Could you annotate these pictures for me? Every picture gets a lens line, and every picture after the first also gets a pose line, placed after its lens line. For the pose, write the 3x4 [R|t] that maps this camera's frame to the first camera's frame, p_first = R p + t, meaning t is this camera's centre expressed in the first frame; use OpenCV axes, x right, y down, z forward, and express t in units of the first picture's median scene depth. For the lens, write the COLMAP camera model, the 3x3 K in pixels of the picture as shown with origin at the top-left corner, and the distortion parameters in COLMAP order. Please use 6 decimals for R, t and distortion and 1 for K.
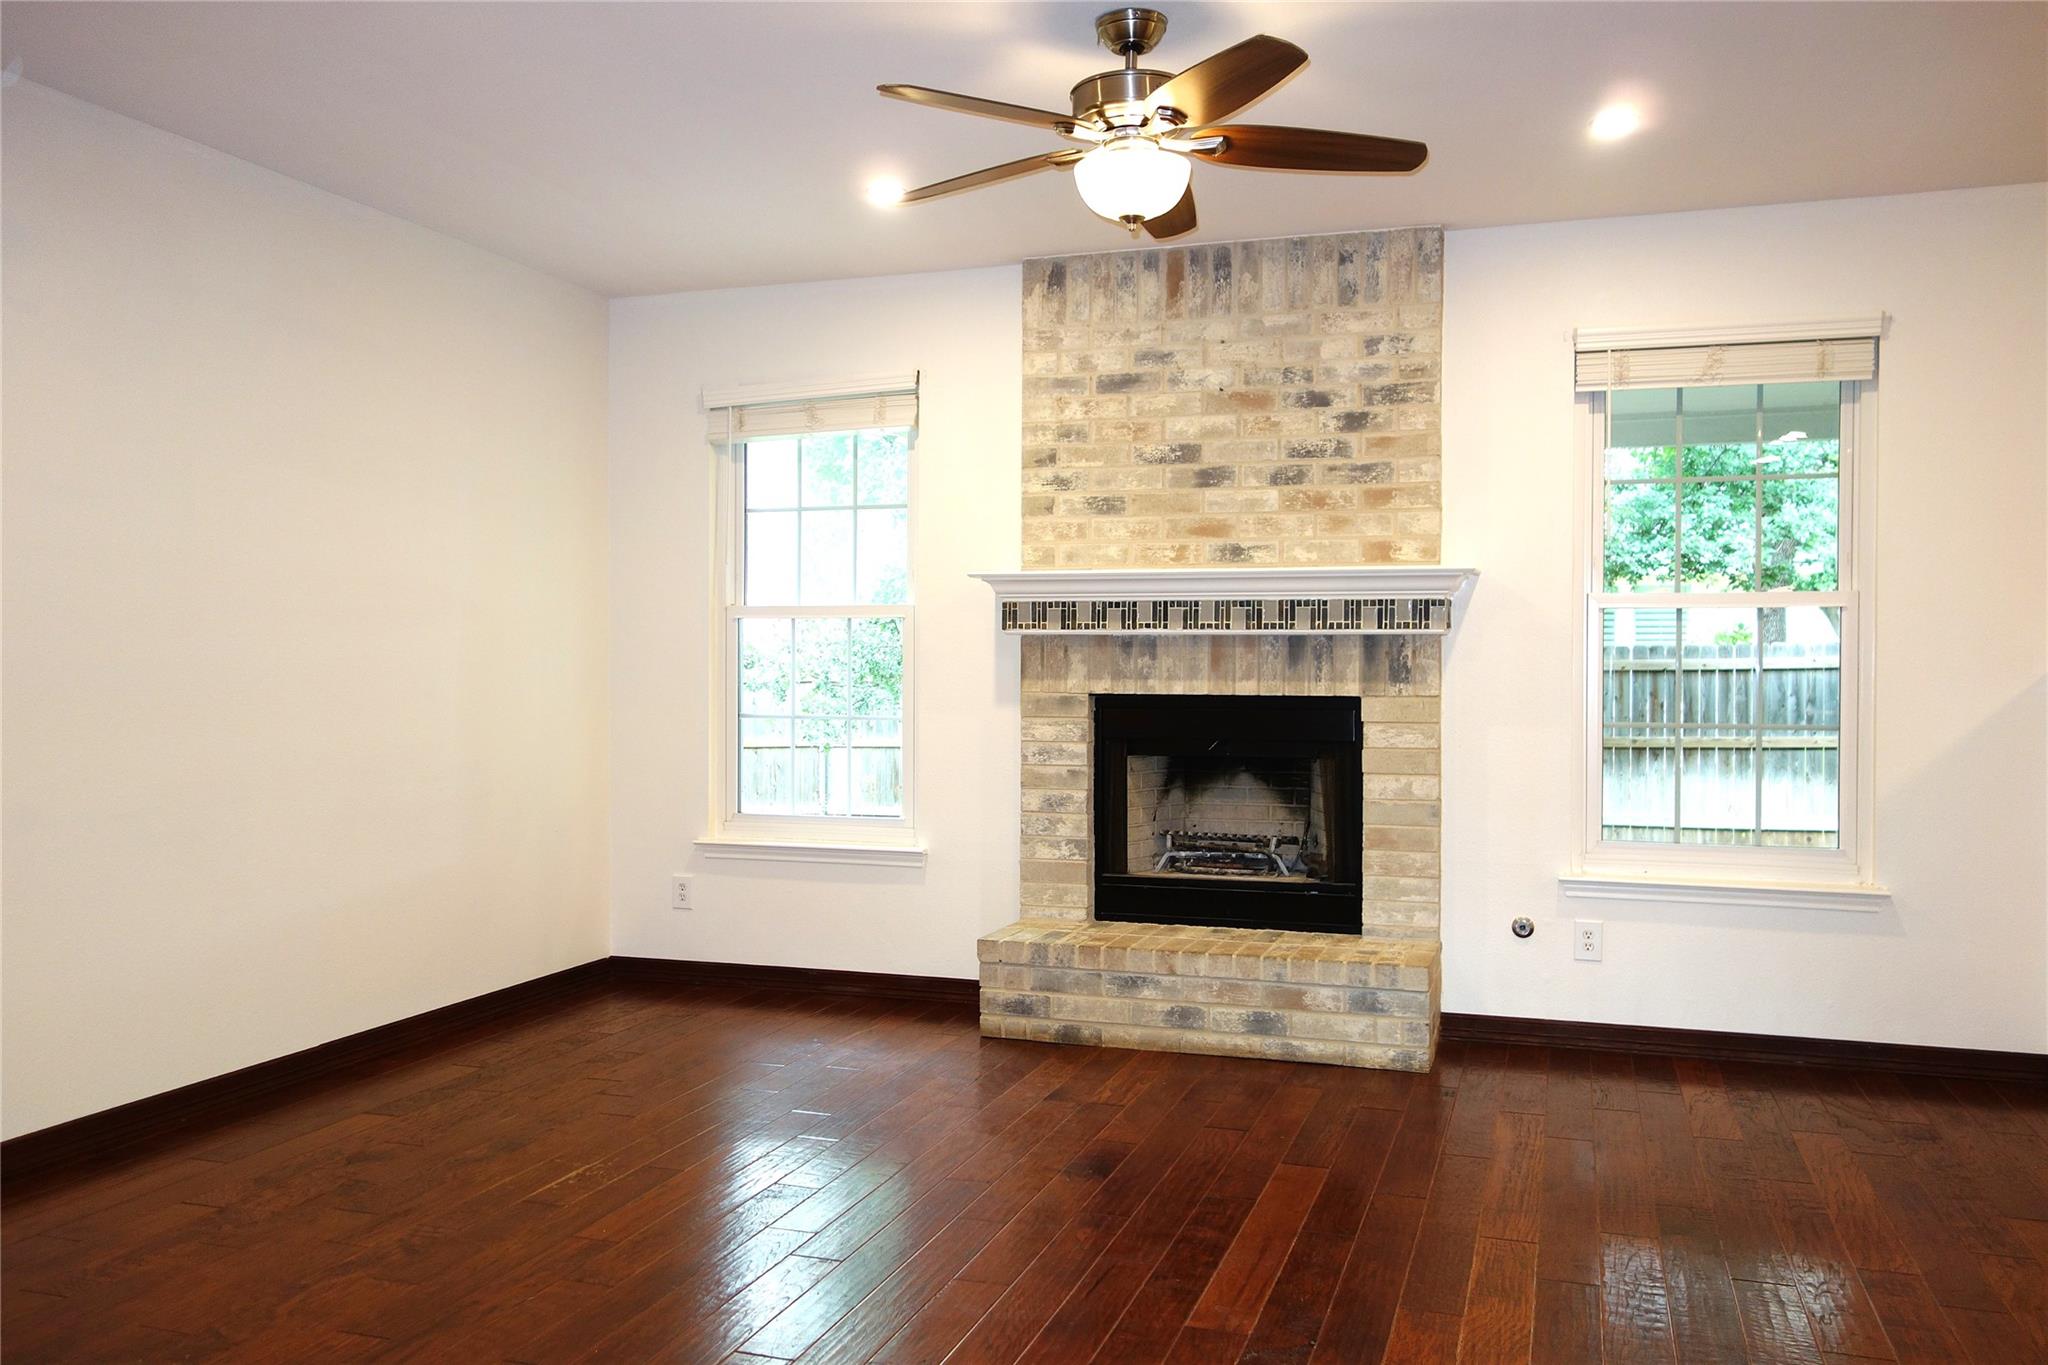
lens RADIAL K [[1610.8, 0, 1024.0], [0, 1610.8, 682.5], [0, 0, 1]] dist [0.002209, -0.004536]
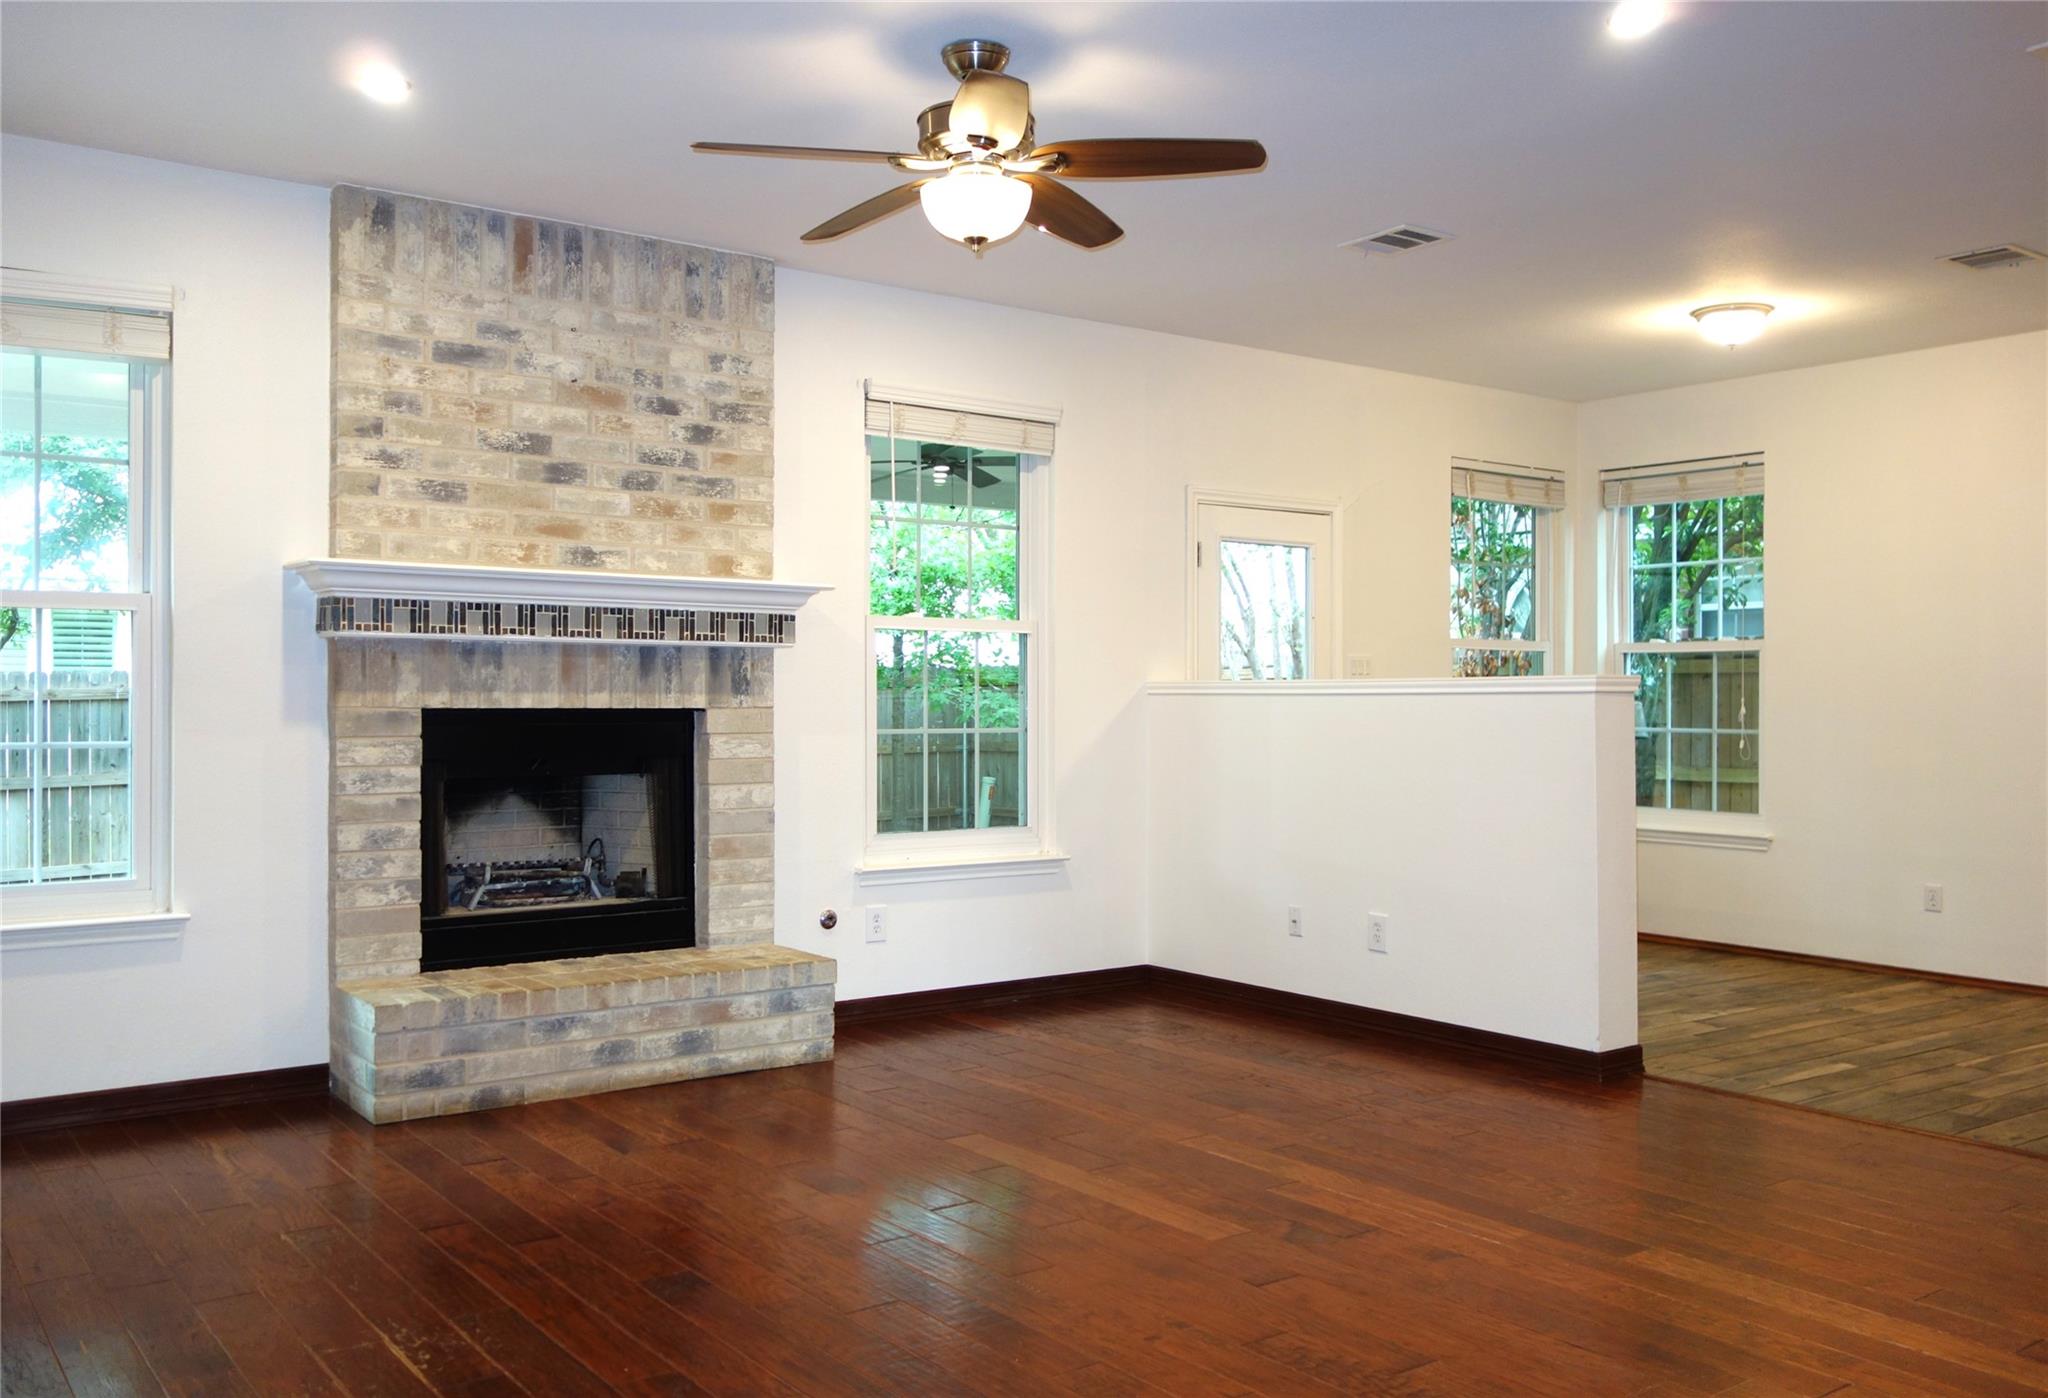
lens RADIAL K [[1686.1, 0, 1024.0], [0, 1686.1, 699.0], [0, 0, 1]] dist [-0.008018, -0.003538]
pose [[0.571858, -0.001391, 0.820351, -0.535591], [0.009584, 0.999942, -0.004985, 0.009905], [-0.820297, 0.010713, 0.571838, 0.233592]]
